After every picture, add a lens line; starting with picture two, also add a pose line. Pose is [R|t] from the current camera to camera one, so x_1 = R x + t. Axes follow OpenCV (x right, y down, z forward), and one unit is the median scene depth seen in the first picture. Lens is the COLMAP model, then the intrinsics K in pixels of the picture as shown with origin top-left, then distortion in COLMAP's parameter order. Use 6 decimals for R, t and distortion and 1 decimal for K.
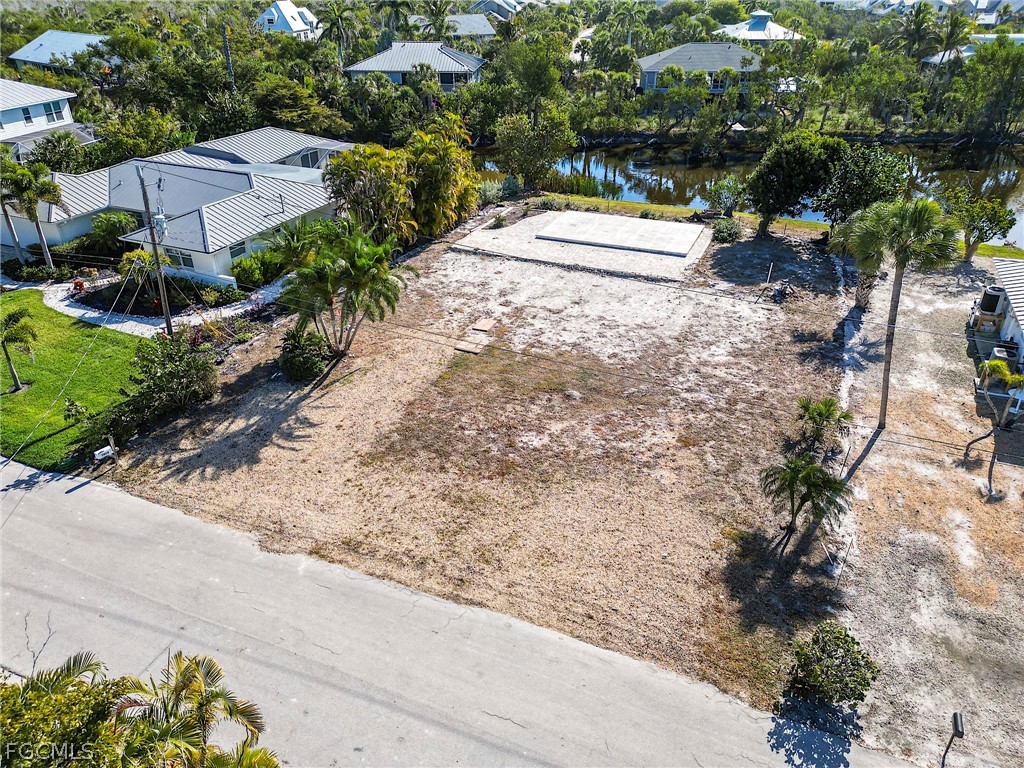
lens RADIAL K [[711.2, 0, 514.1], [0, 711.2, 385.2], [0, 0, 1]] dist [0.061319, -0.051302]
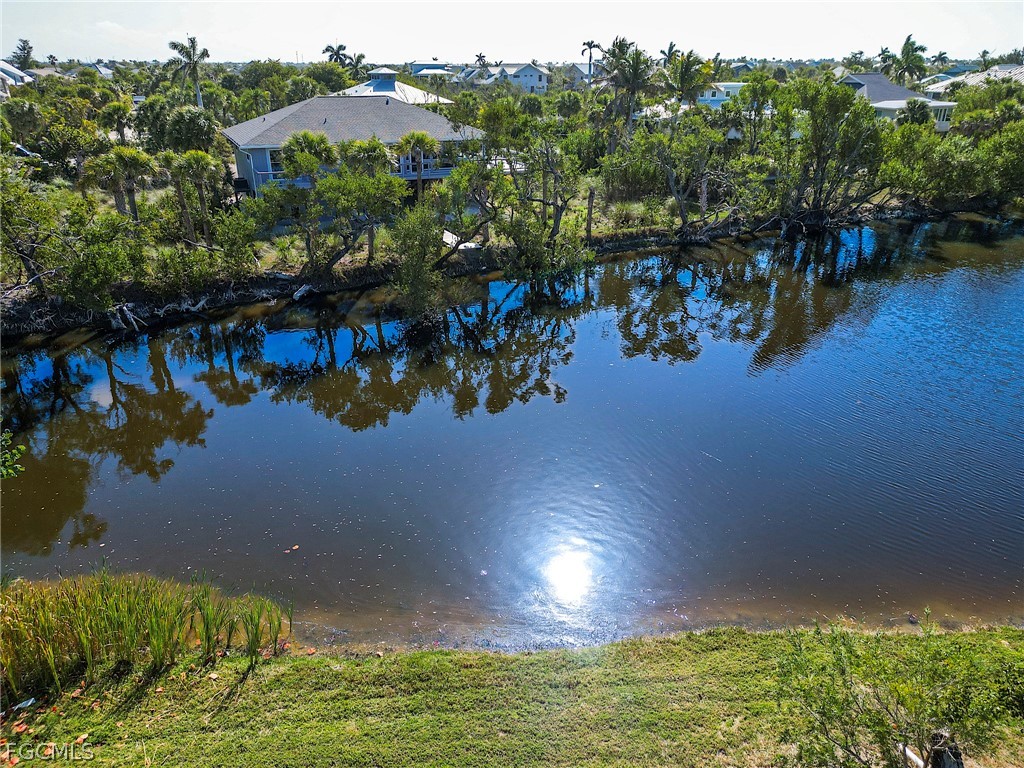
lens RADIAL K [[711.2, 0, 512.5], [0, 711.2, 381.4], [0, 0, 1]] dist [0.061319, -0.051302]
pose [[0.865999, -0.205226, 0.455992, 0.087988], [0.251441, 0.966946, -0.042336, -0.227140], [-0.432231, 0.151317, 0.888977, 0.535332]]
